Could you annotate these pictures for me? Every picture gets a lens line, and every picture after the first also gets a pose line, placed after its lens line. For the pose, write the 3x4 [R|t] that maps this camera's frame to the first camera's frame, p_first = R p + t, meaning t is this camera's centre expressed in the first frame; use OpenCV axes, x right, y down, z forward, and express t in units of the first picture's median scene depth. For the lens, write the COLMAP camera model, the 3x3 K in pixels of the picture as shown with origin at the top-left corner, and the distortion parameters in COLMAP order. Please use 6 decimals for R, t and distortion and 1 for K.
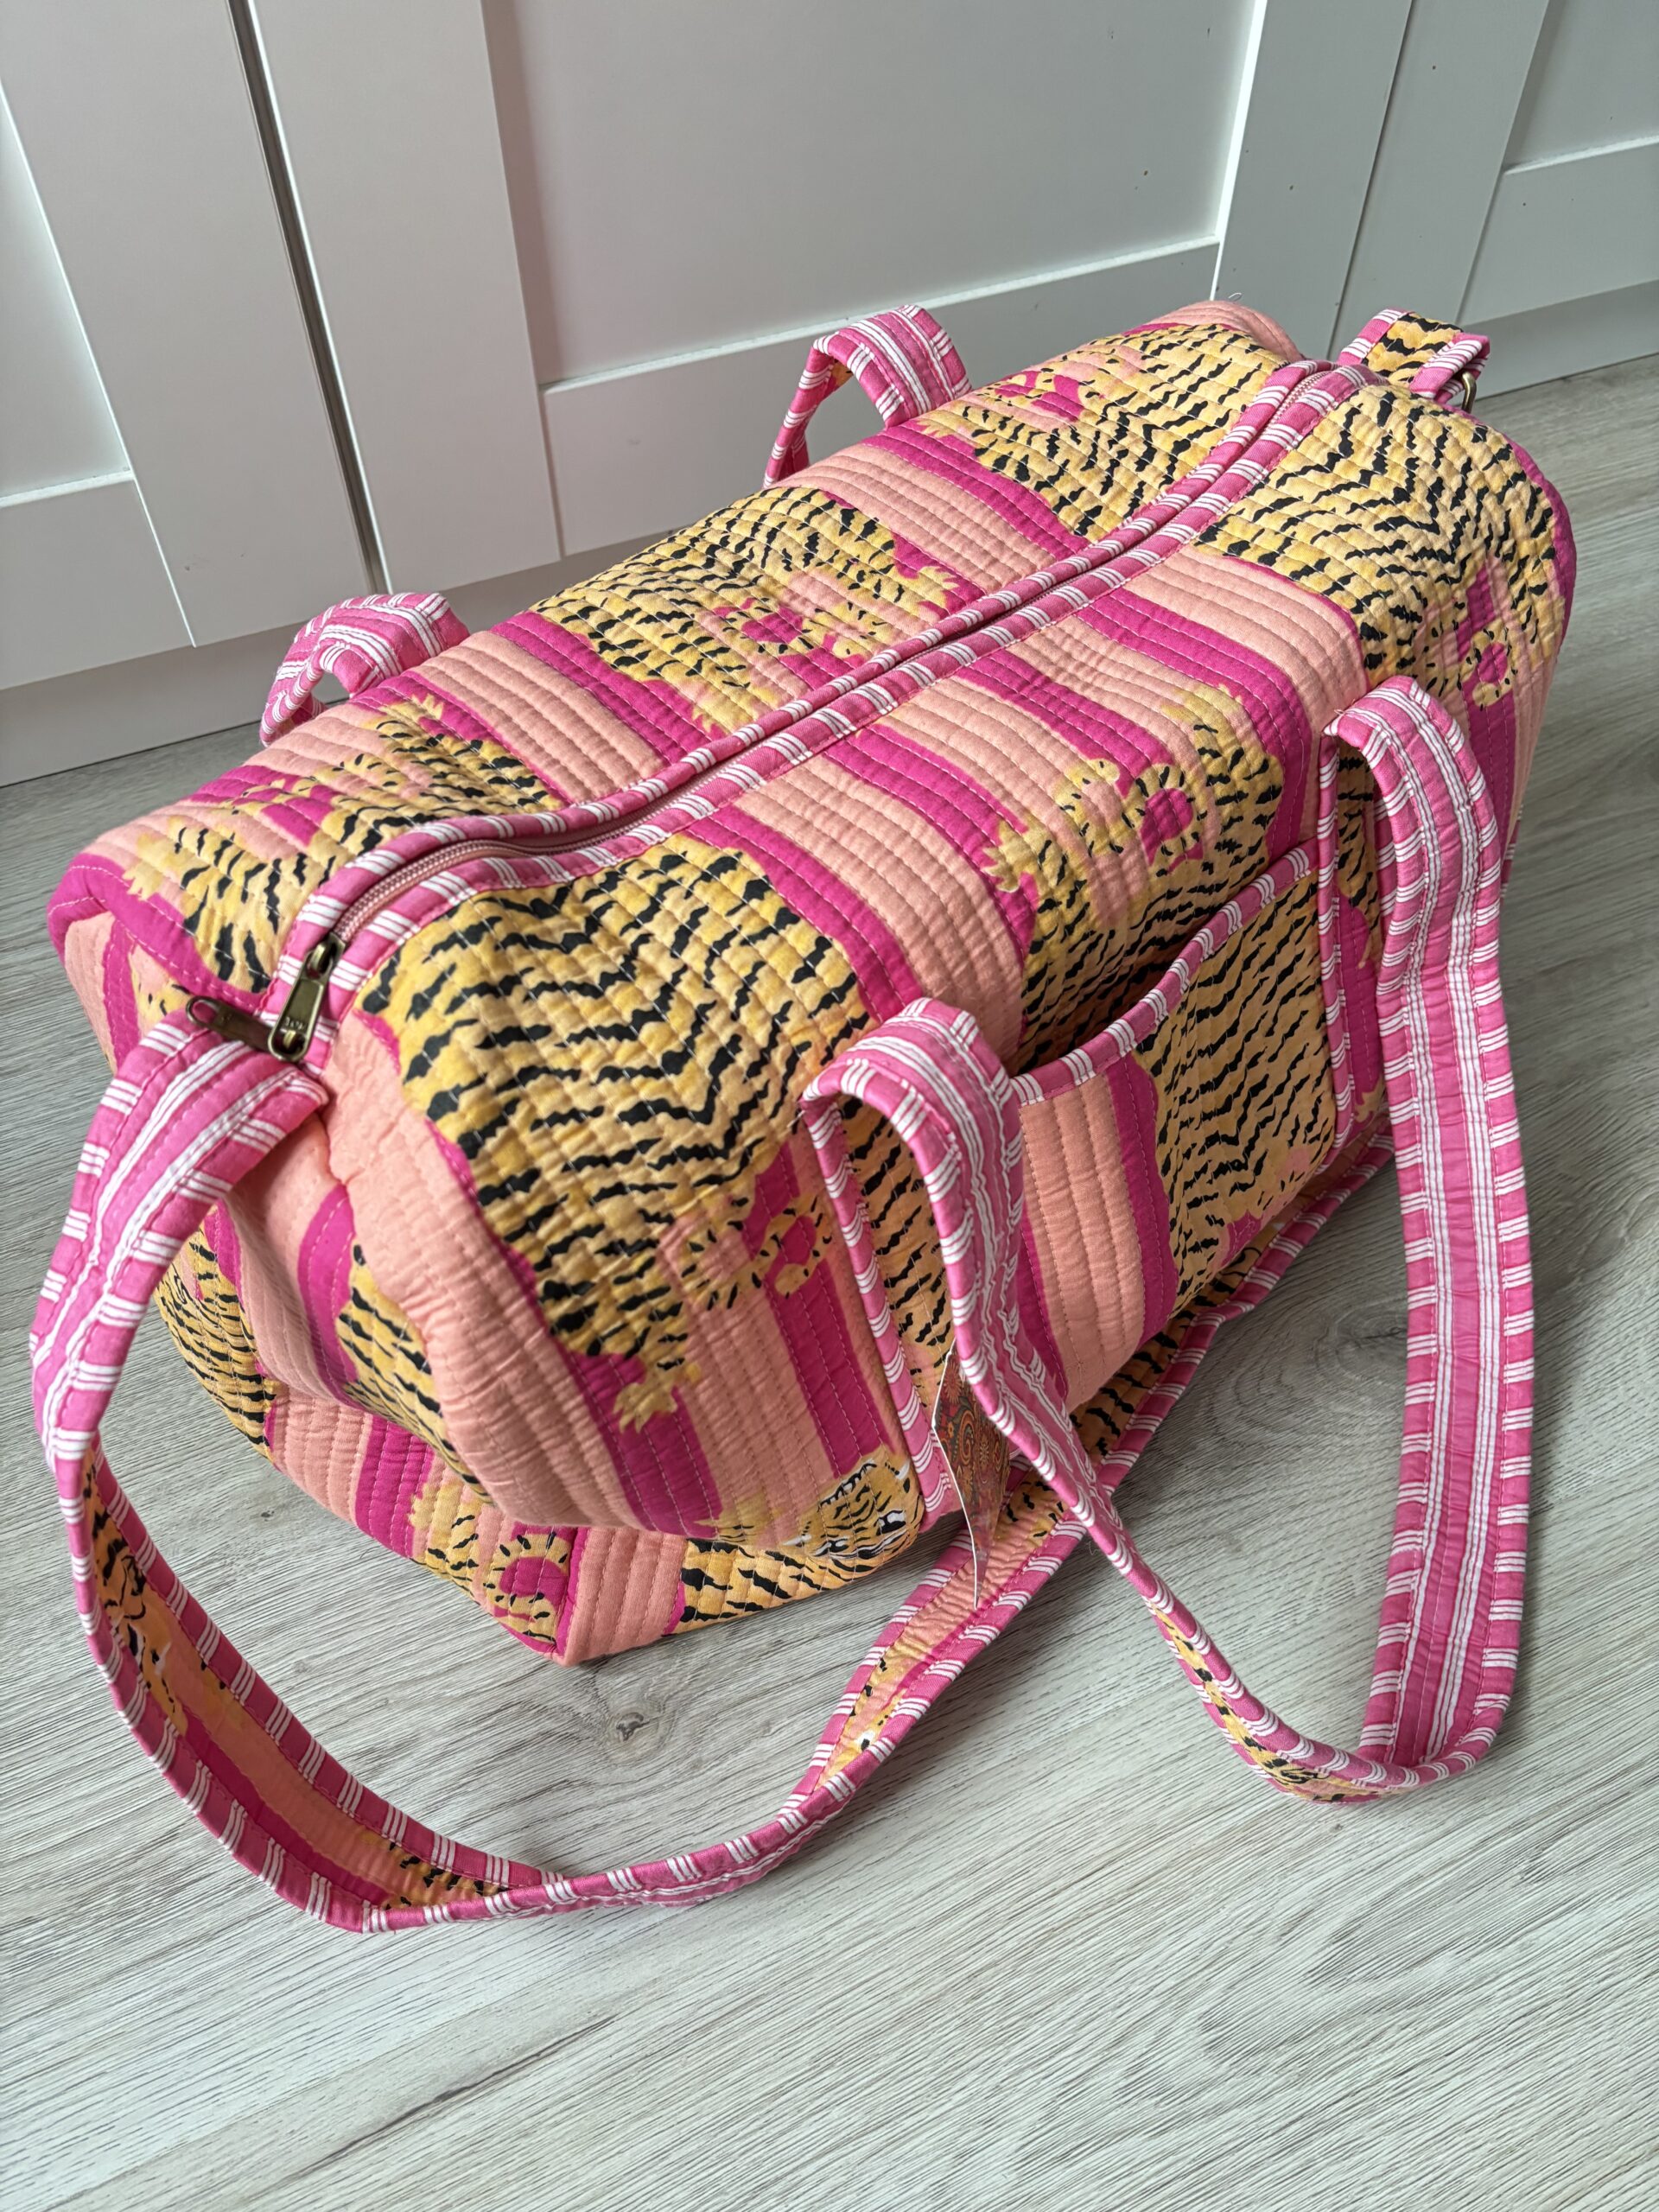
lens RADIAL K [[1703.9, 0, 832.0], [0, 1703.9, 1113.1], [0, 0, 1]] dist [0.046890, -0.069474]
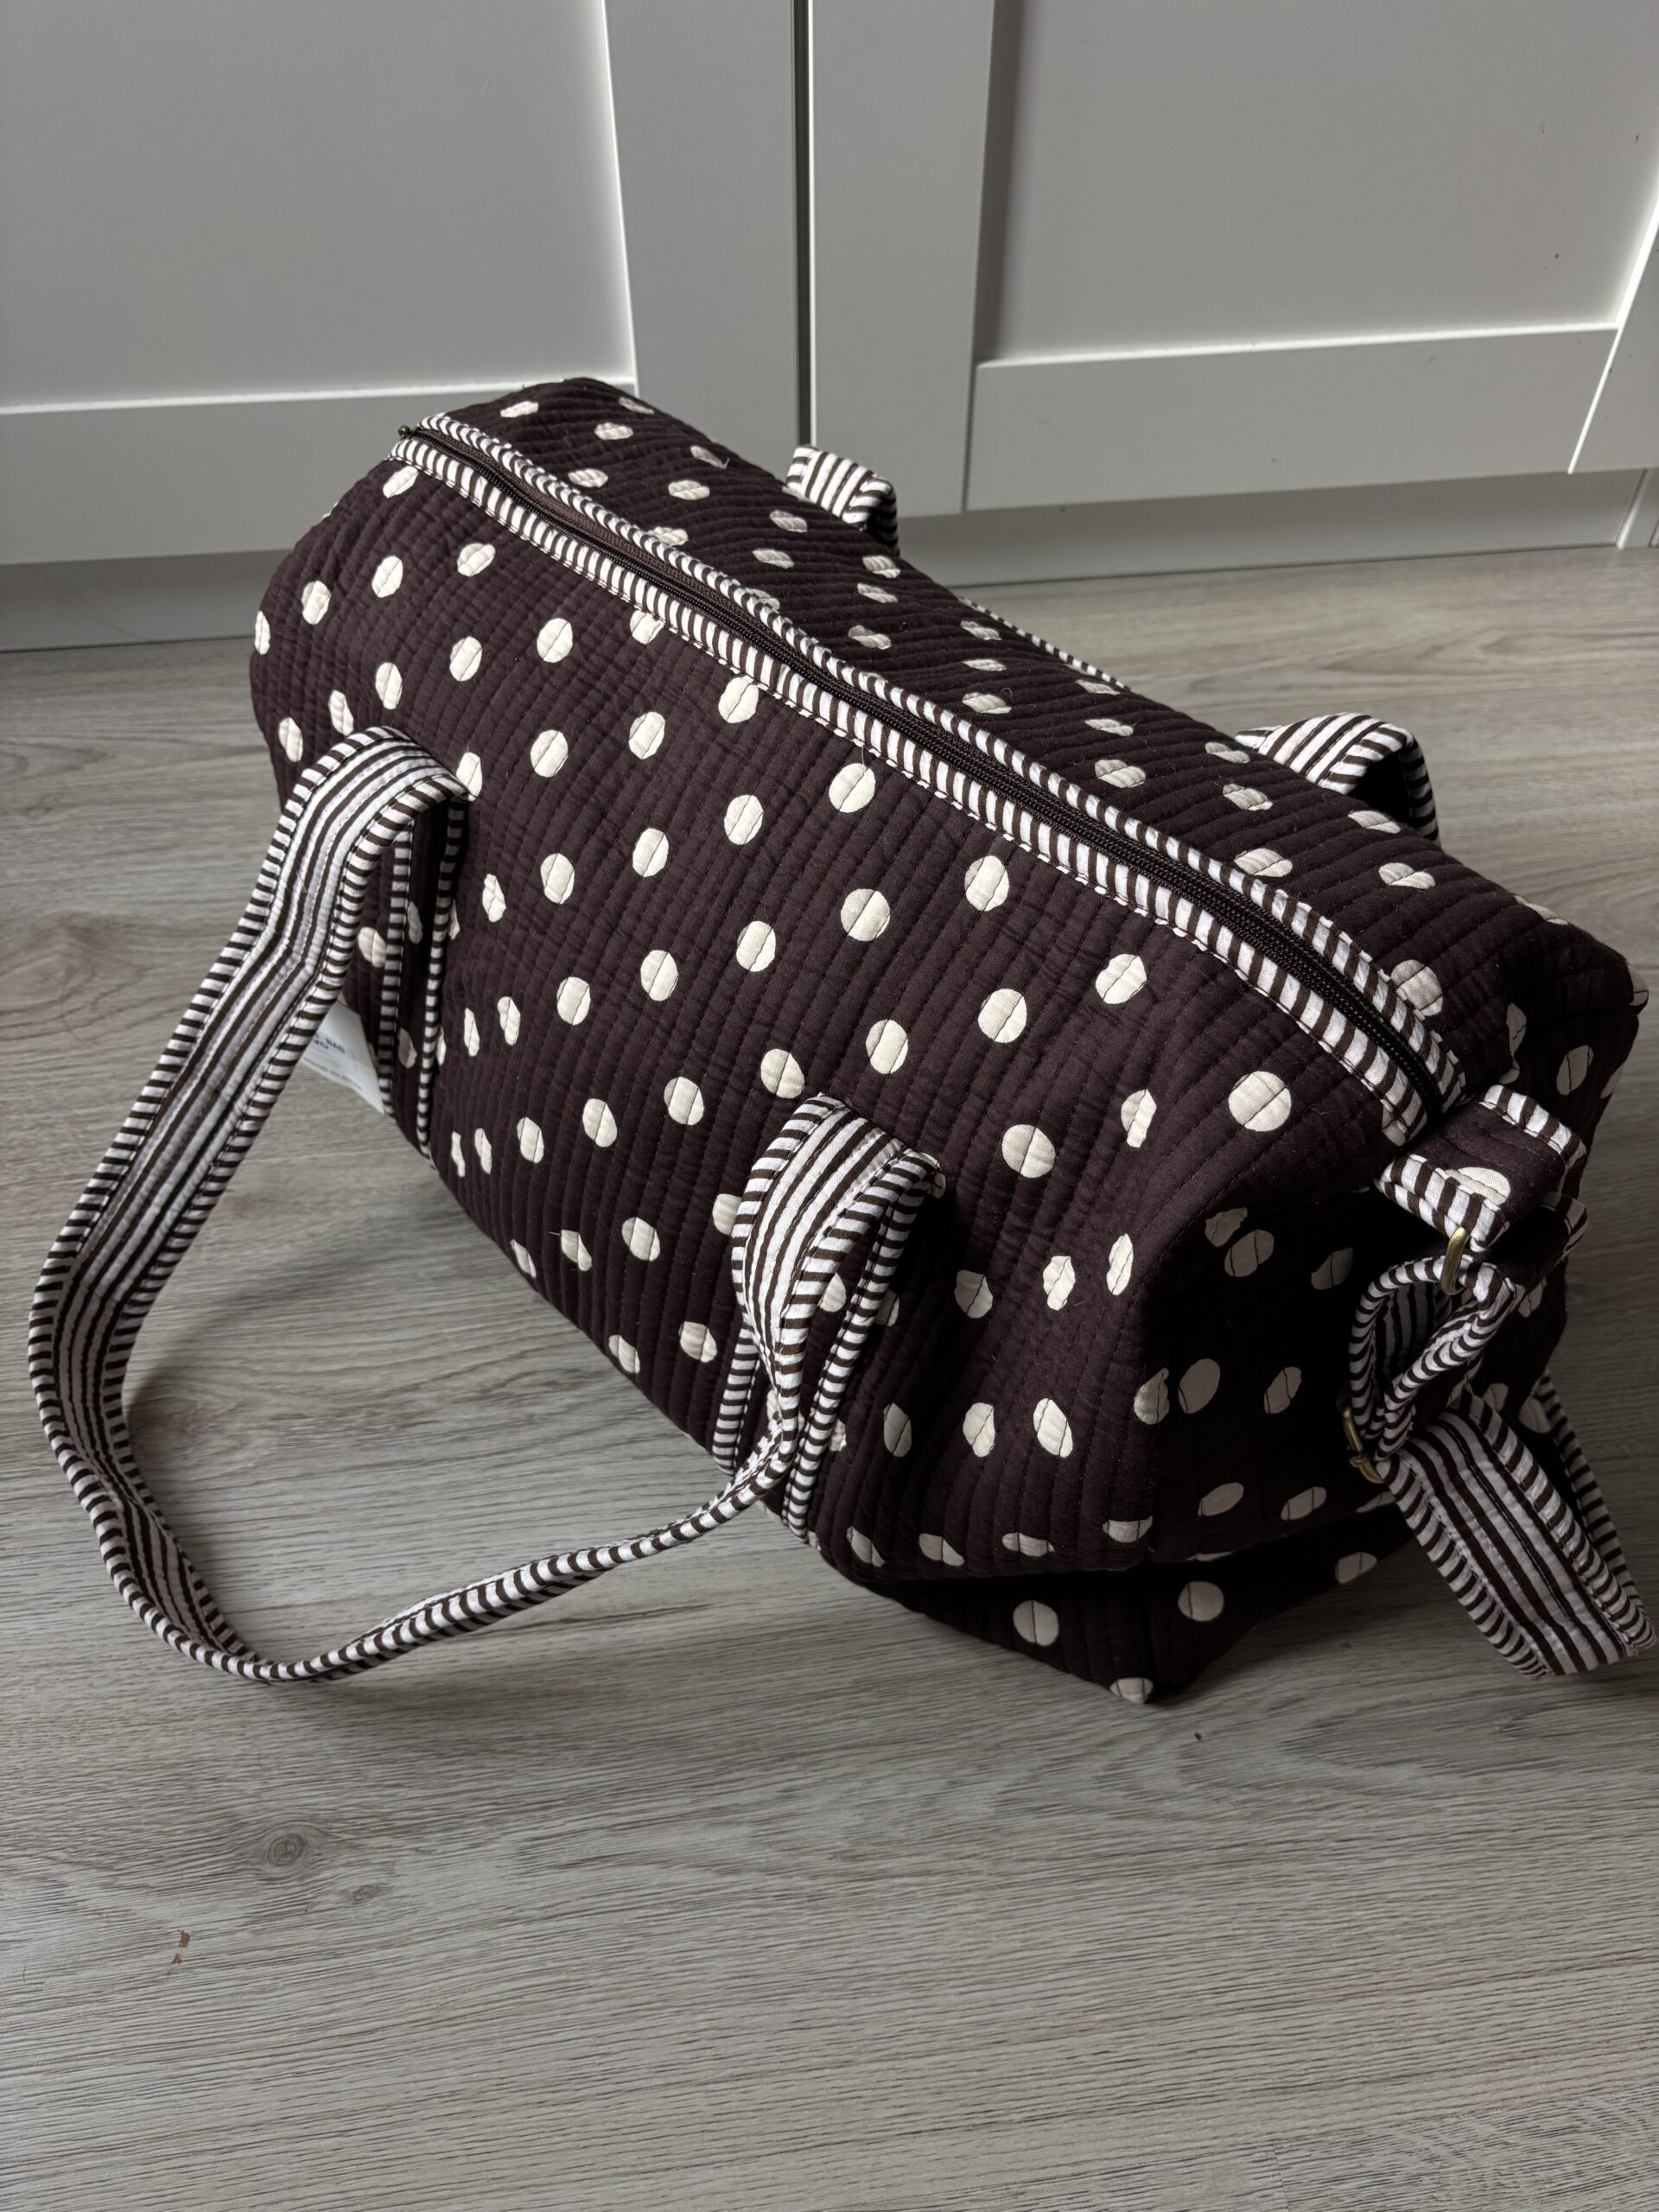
lens RADIAL K [[1703.9, 0, 823.5], [0, 1703.9, 1107.5], [0, 0, 1]] dist [0.046890, -0.069474]
pose [[0.955615, 0.224252, -0.191077, 0.107193], [-0.231516, 0.972695, -0.016283, 0.179361], [0.182208, 0.059797, 0.981440, -0.216208]]
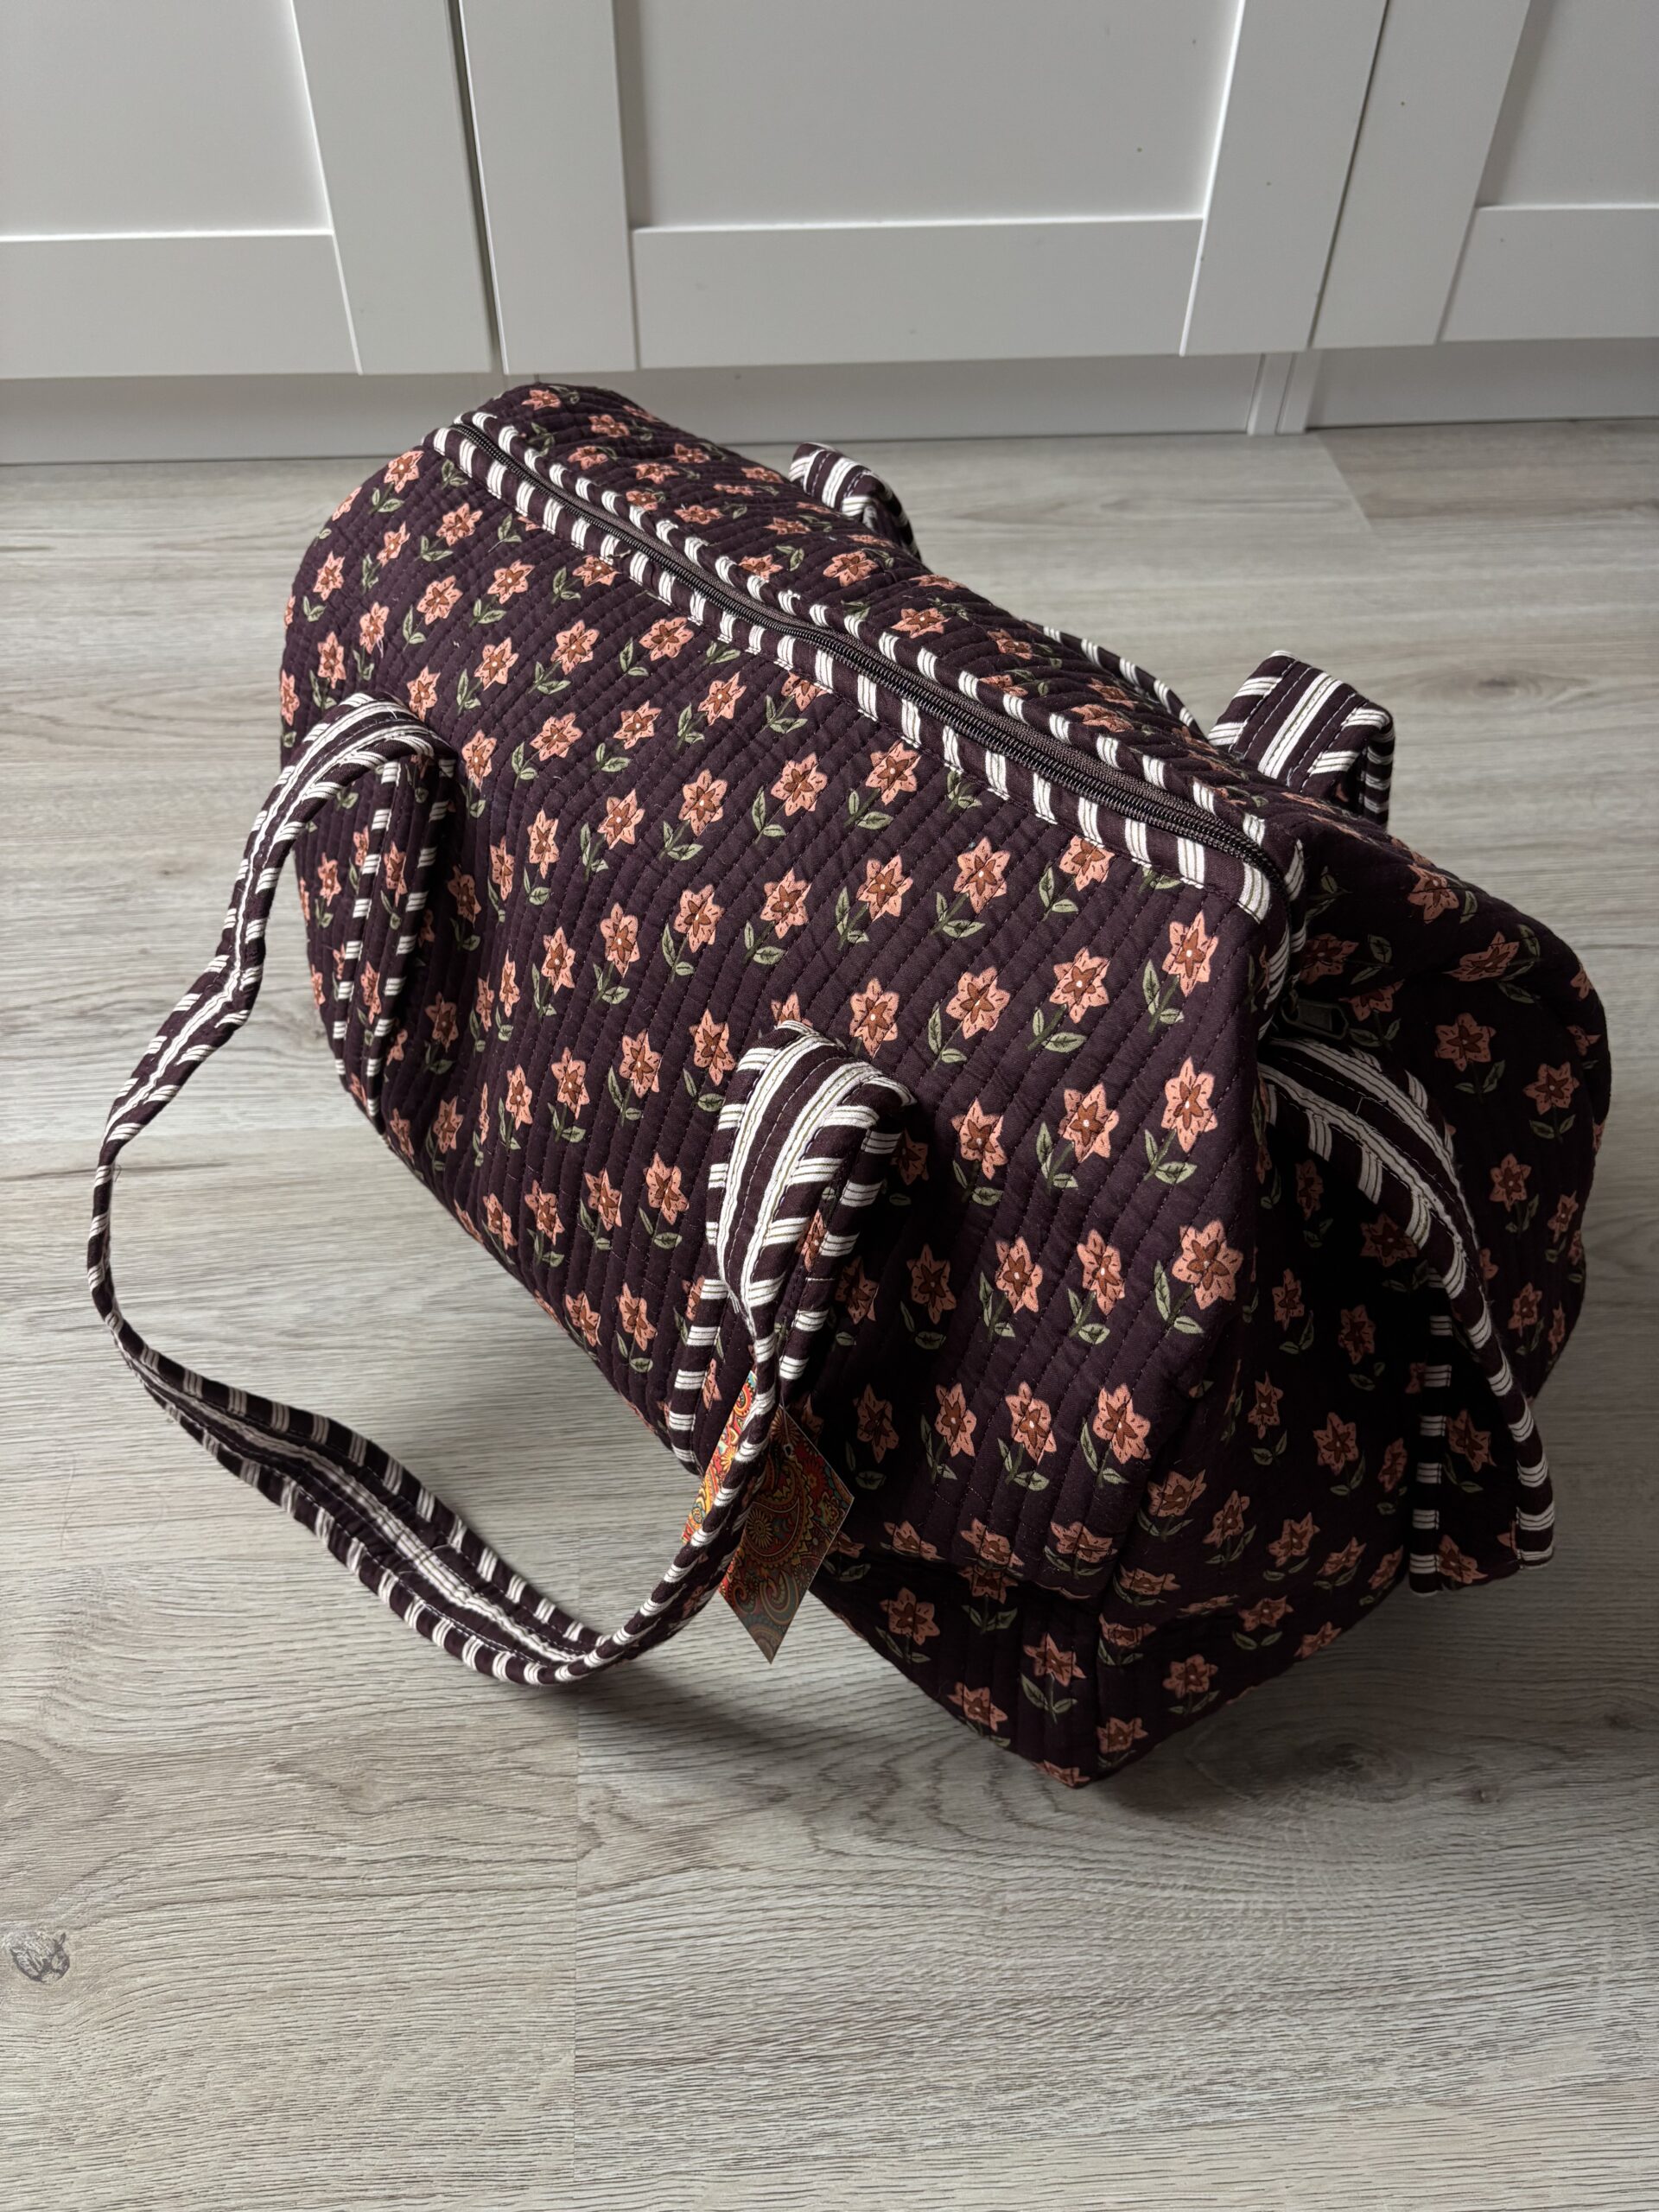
lens RADIAL K [[1703.9, 0, 798.4], [0, 1703.9, 1118.7], [0, 0, 1]] dist [0.046890, -0.069474]
pose [[0.941880, 0.254139, -0.219717, 0.658193], [-0.267900, 0.962819, -0.034772, 0.408328], [0.202711, 0.091613, 0.974944, -0.354791]]
